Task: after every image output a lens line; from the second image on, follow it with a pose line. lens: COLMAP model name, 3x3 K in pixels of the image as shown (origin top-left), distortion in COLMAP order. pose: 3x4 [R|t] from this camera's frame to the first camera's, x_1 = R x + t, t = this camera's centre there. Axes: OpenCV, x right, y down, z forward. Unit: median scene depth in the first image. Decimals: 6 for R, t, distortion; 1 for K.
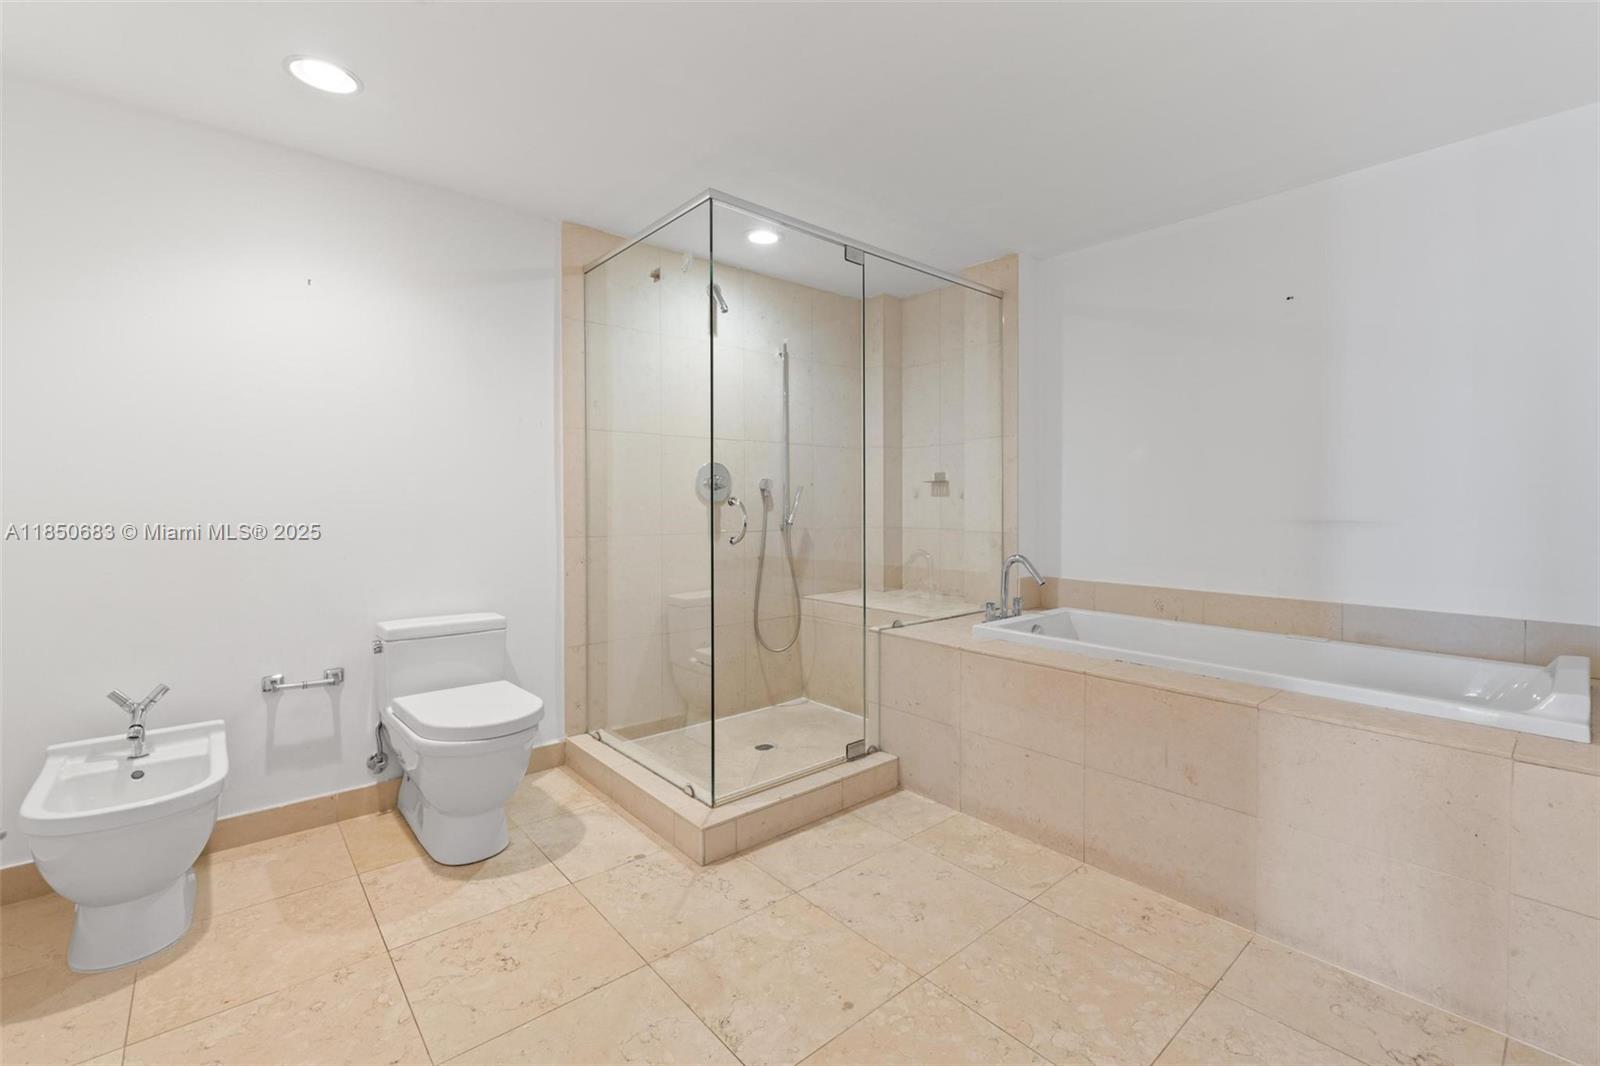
lens RADIAL K [[692.2, 0, 800.8], [0, 692.2, 518.5], [0, 0, 1]] dist [-0.000896, 0.000307]
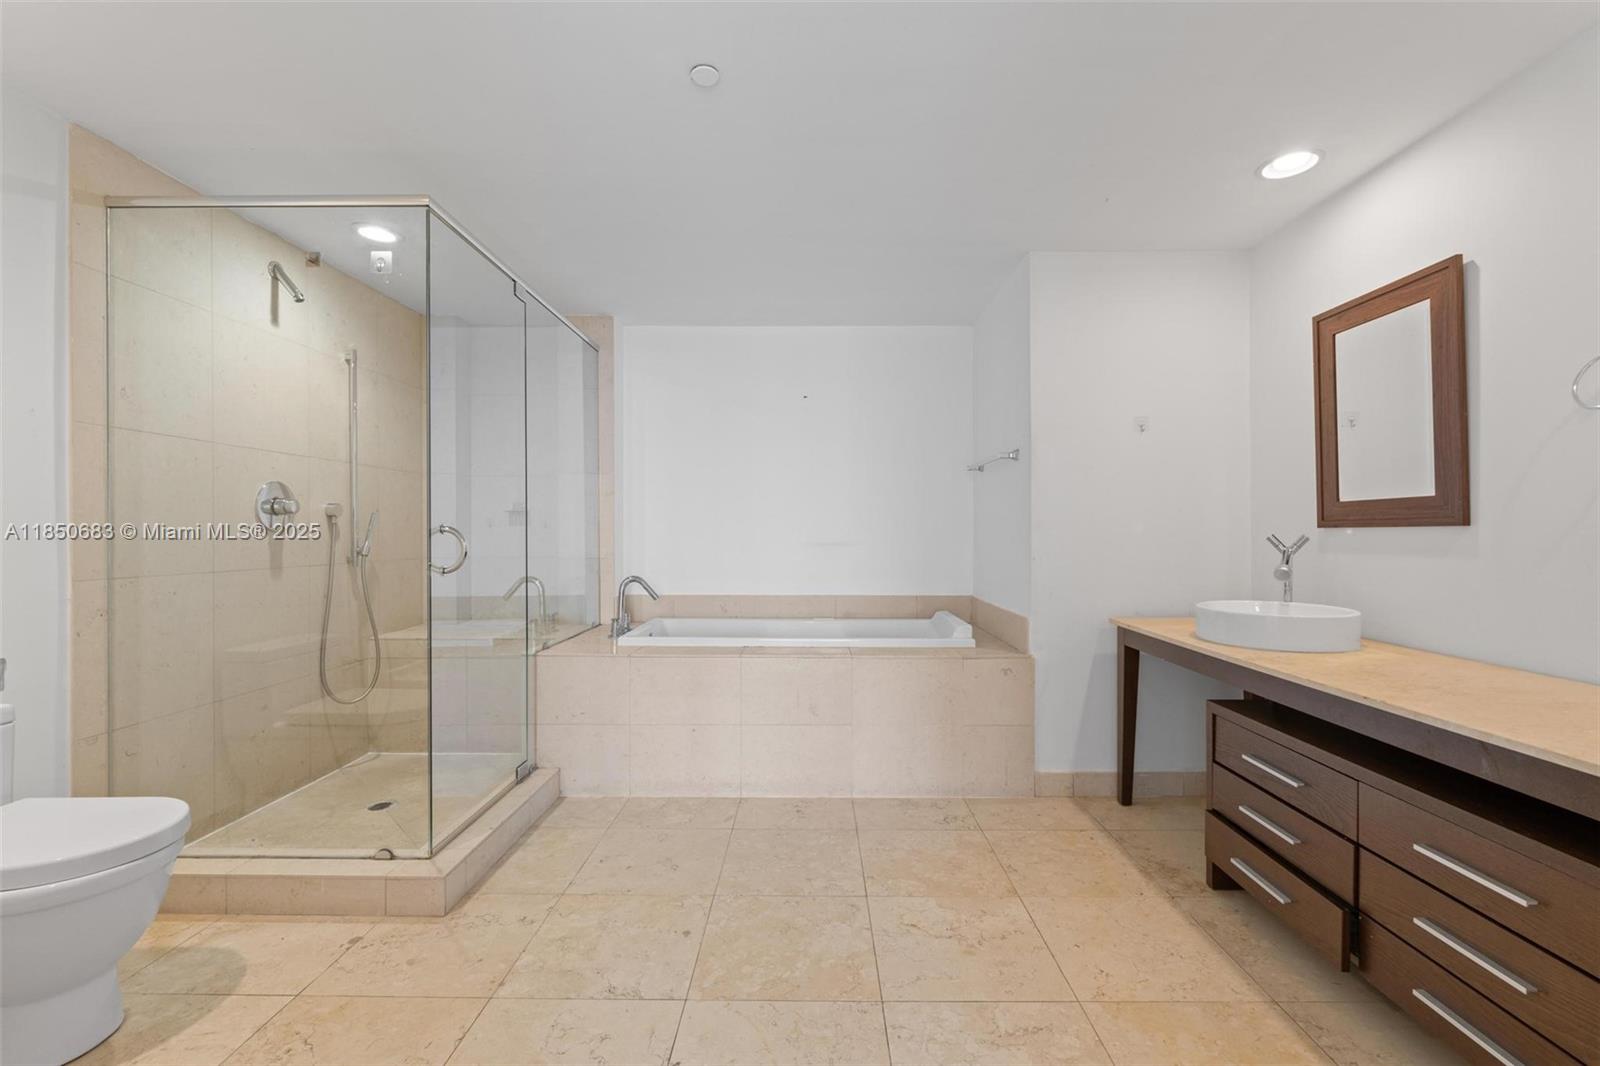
lens RADIAL K [[681.8, 0, 809.2], [0, 681.8, 542.6], [0, 0, 1]] dist [-0.003728, -0.000198]
pose [[0.662463, -0.010160, 0.749026, -0.358230], [0.015831, 0.999875, -0.000438, 0.001116], [-0.748927, 0.012148, 0.662541, 0.005180]]
